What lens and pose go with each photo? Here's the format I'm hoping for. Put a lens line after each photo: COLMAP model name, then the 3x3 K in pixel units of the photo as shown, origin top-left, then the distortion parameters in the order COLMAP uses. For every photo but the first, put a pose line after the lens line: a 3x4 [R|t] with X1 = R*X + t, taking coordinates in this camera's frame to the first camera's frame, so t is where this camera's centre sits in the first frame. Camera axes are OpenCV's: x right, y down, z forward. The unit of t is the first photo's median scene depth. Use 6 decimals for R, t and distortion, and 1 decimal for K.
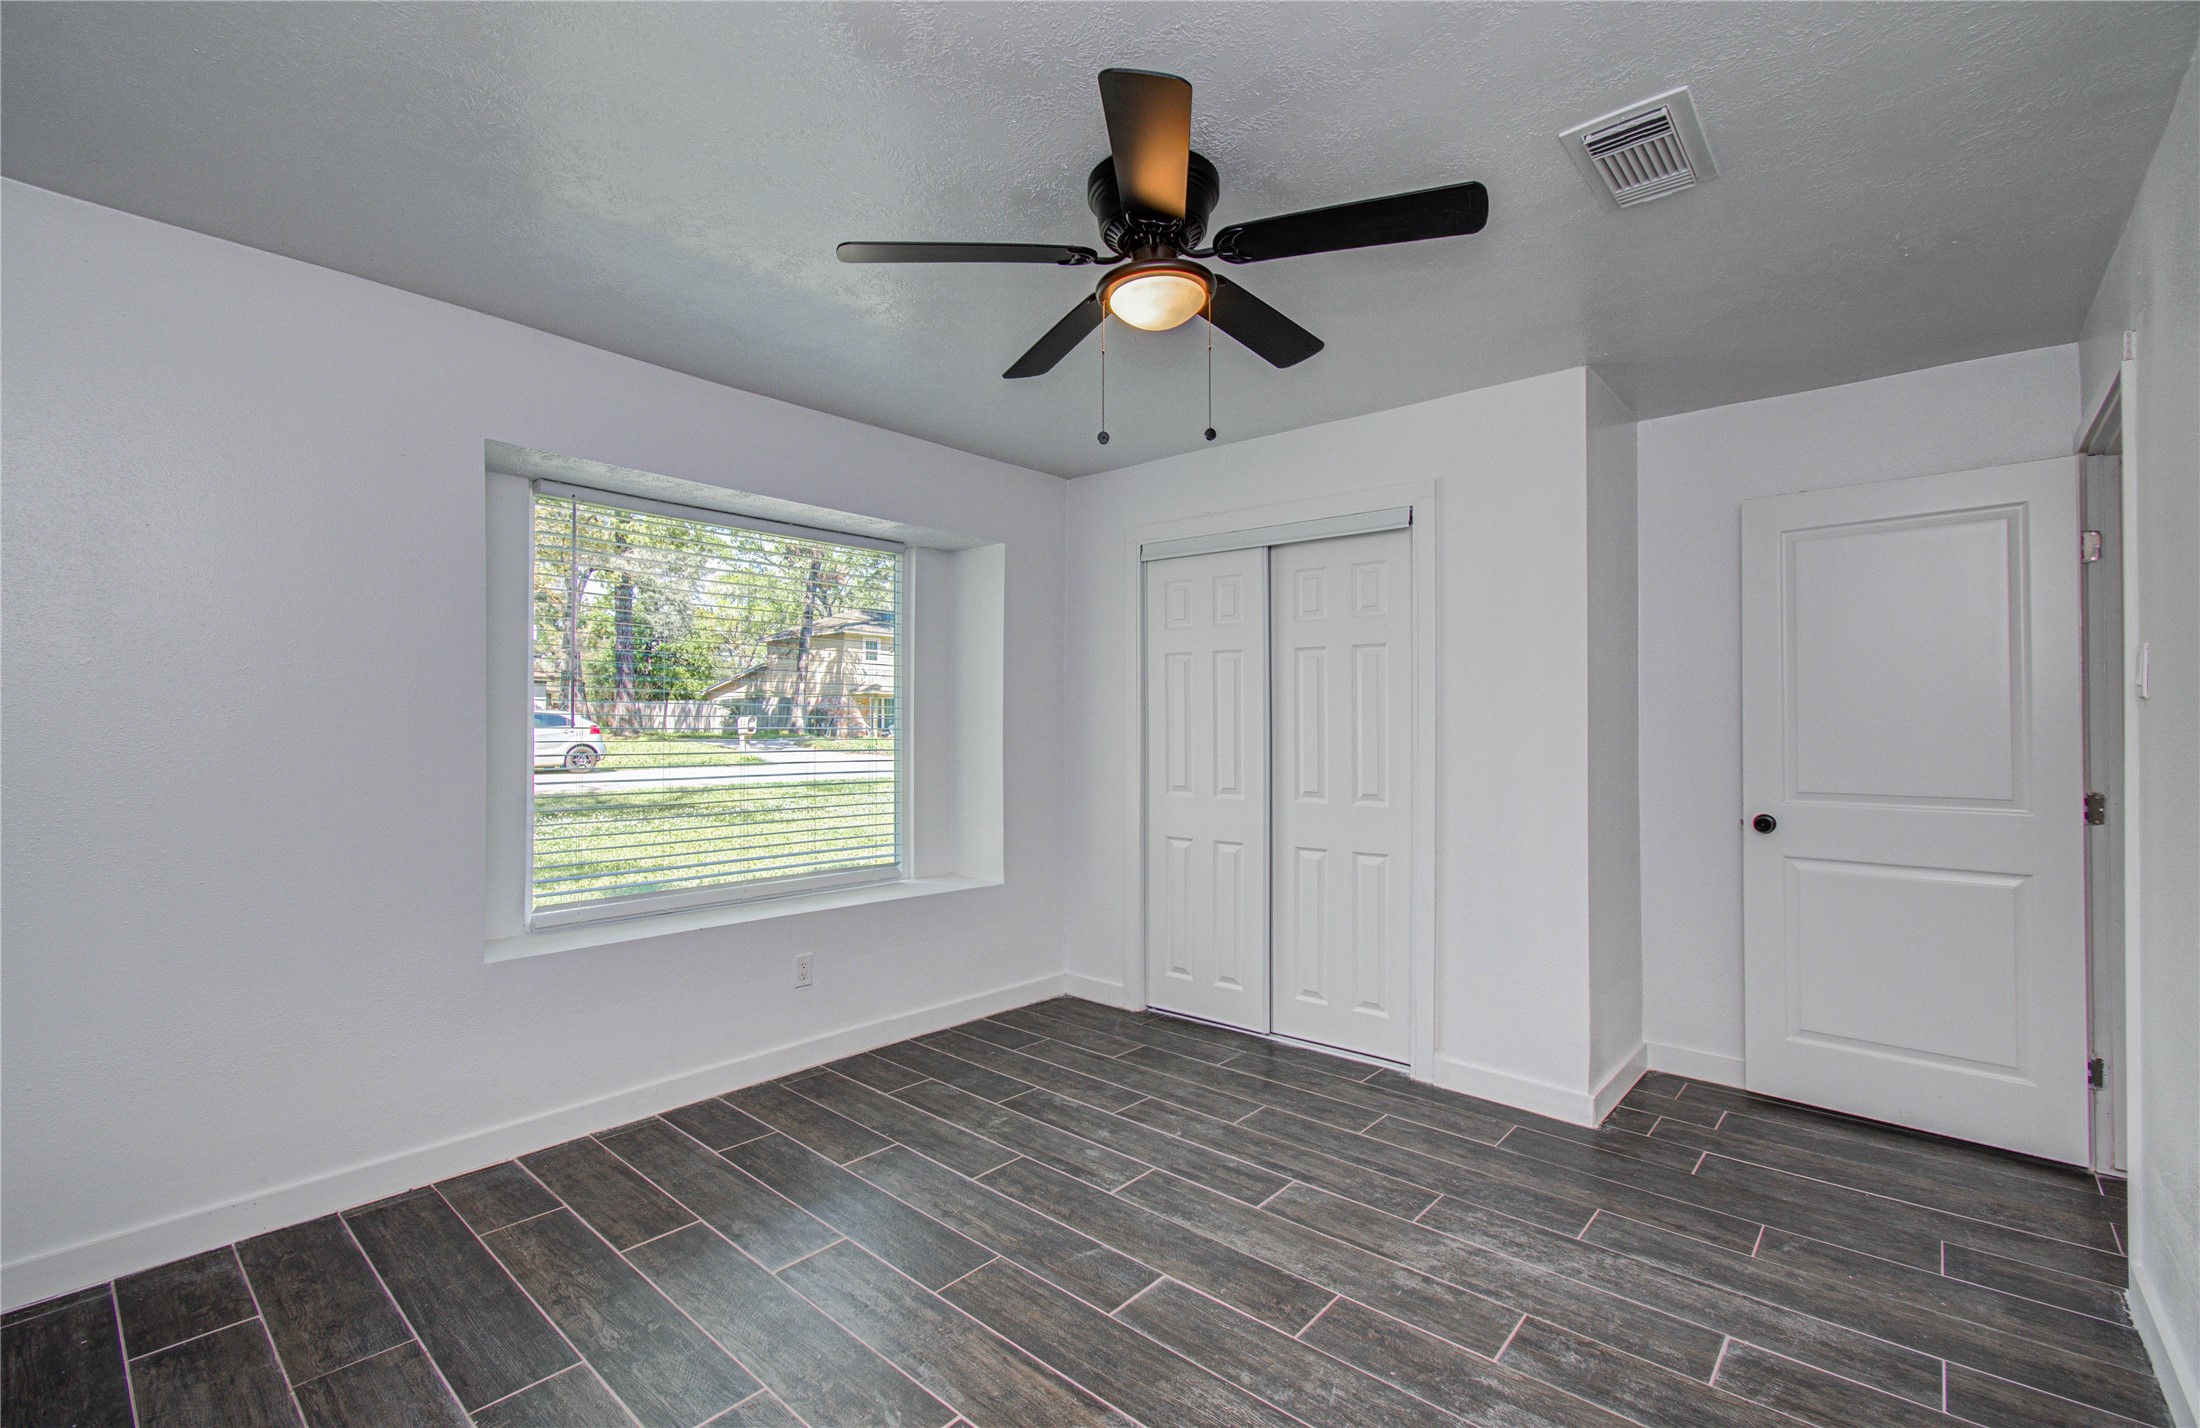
lens RADIAL K [[925.0, 0, 1081.7], [0, 925.0, 711.9], [0, 0, 1]] dist [-0.013948, -0.000377]
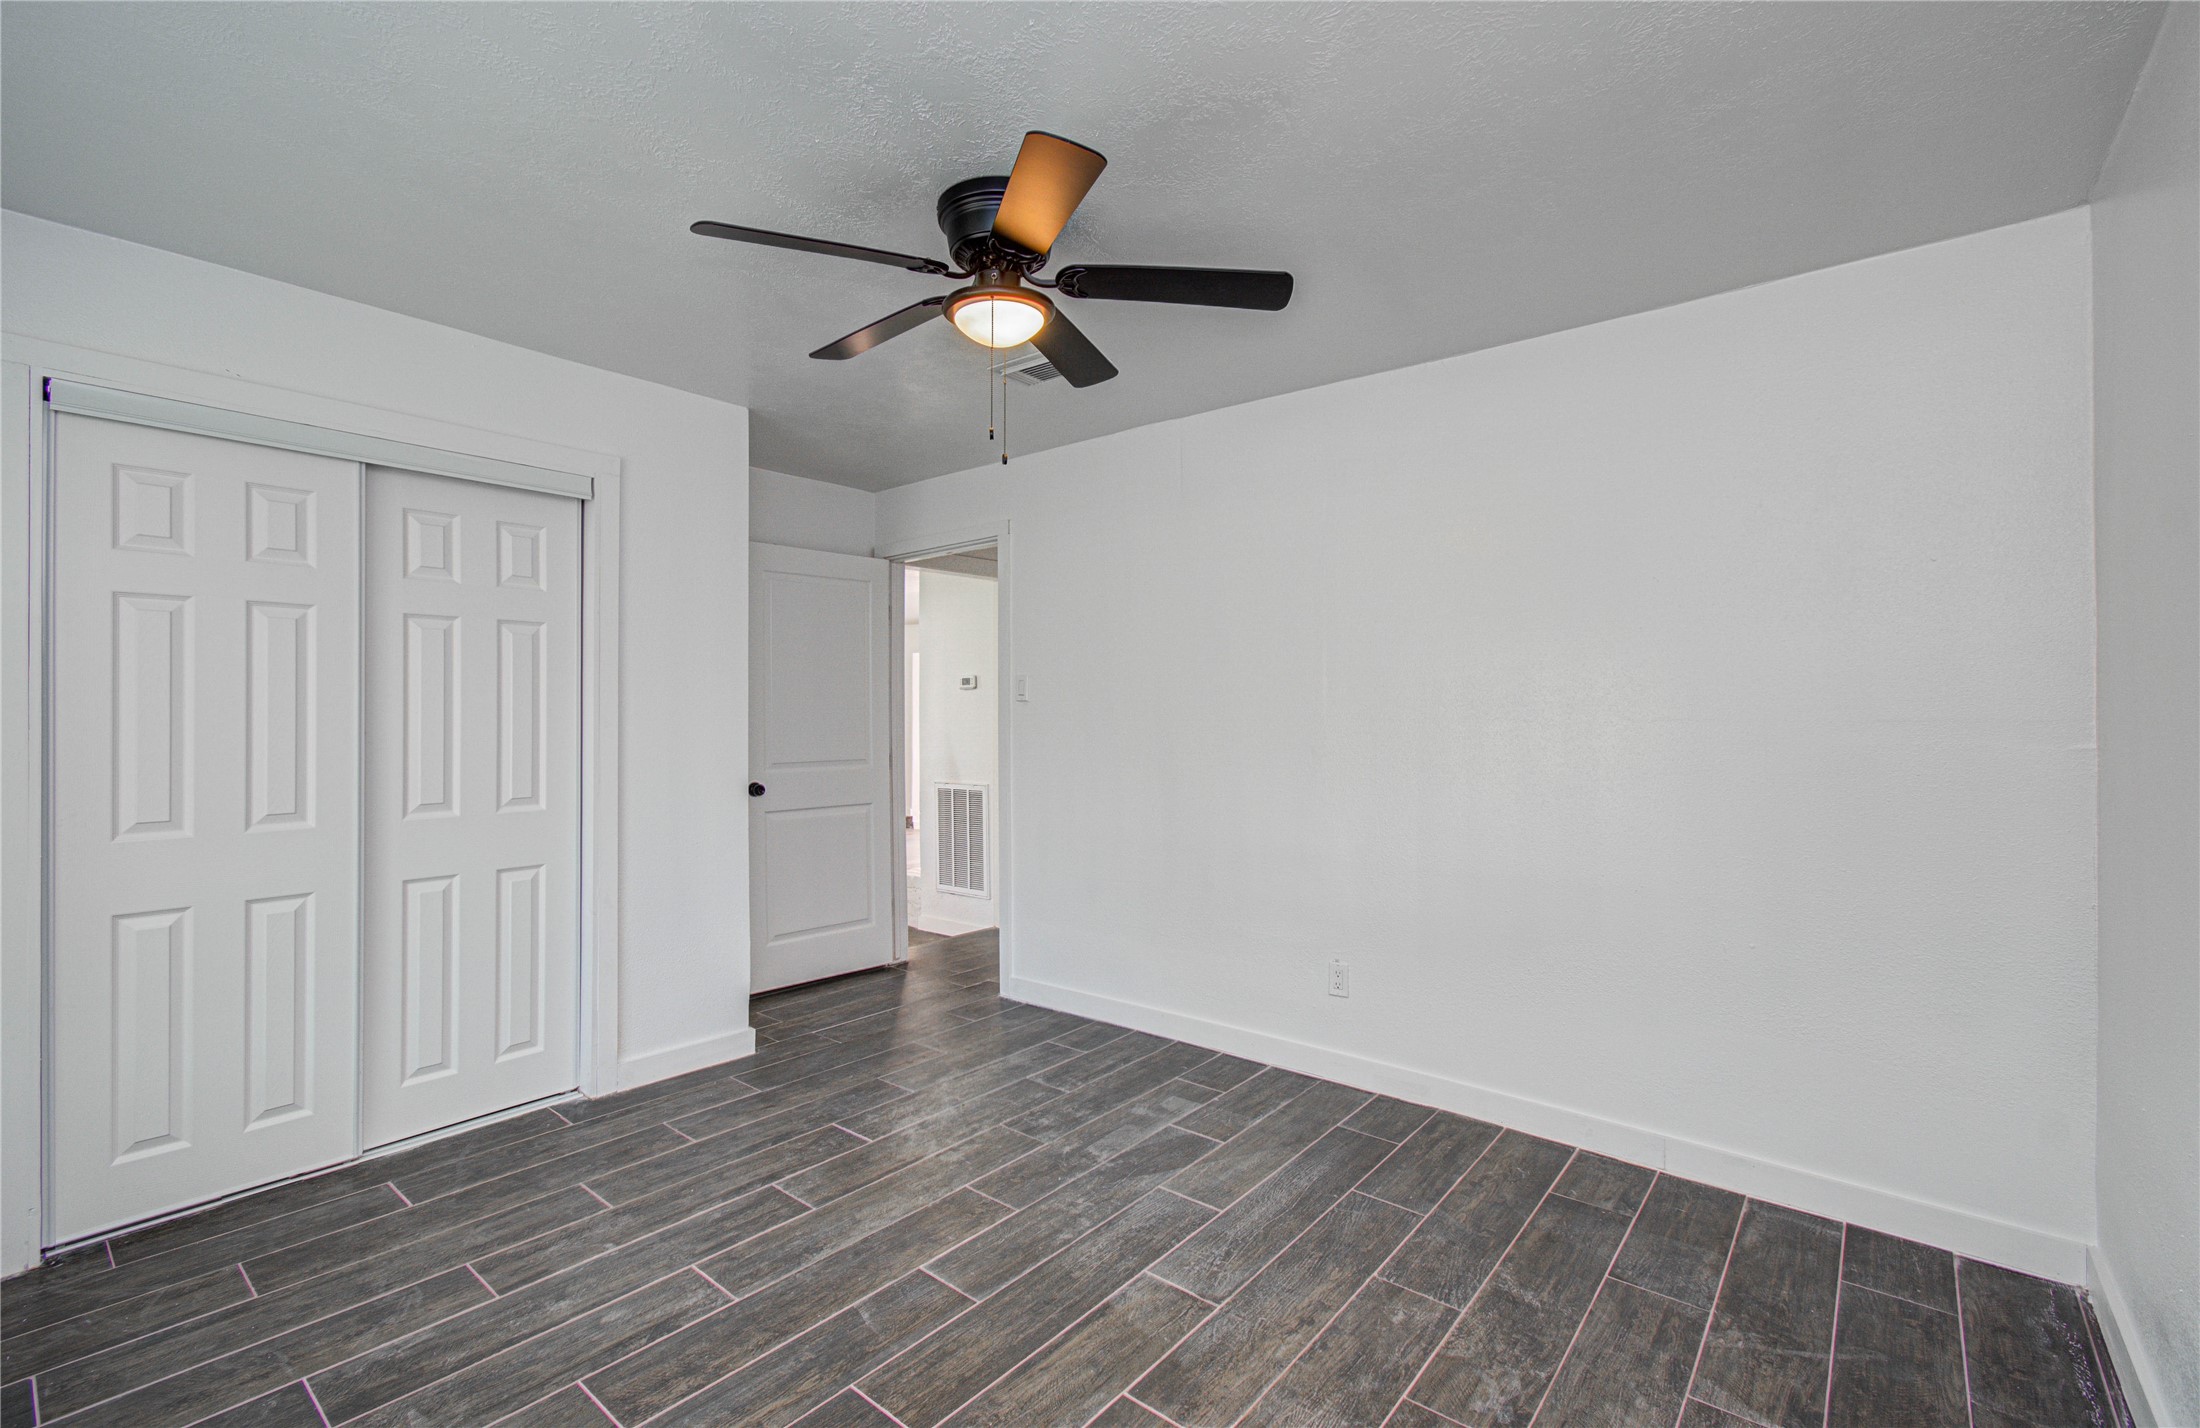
lens RADIAL K [[925.0, 0, 1081.7], [0, 925.0, 711.9], [0, 0, 1]] dist [-0.013948, -0.000377]
pose [[-0.009489, -0.002622, 0.999952, -0.700400], [-0.014657, 0.999890, 0.002483, -0.000319], [-0.999848, -0.014632, -0.009526, 0.644015]]
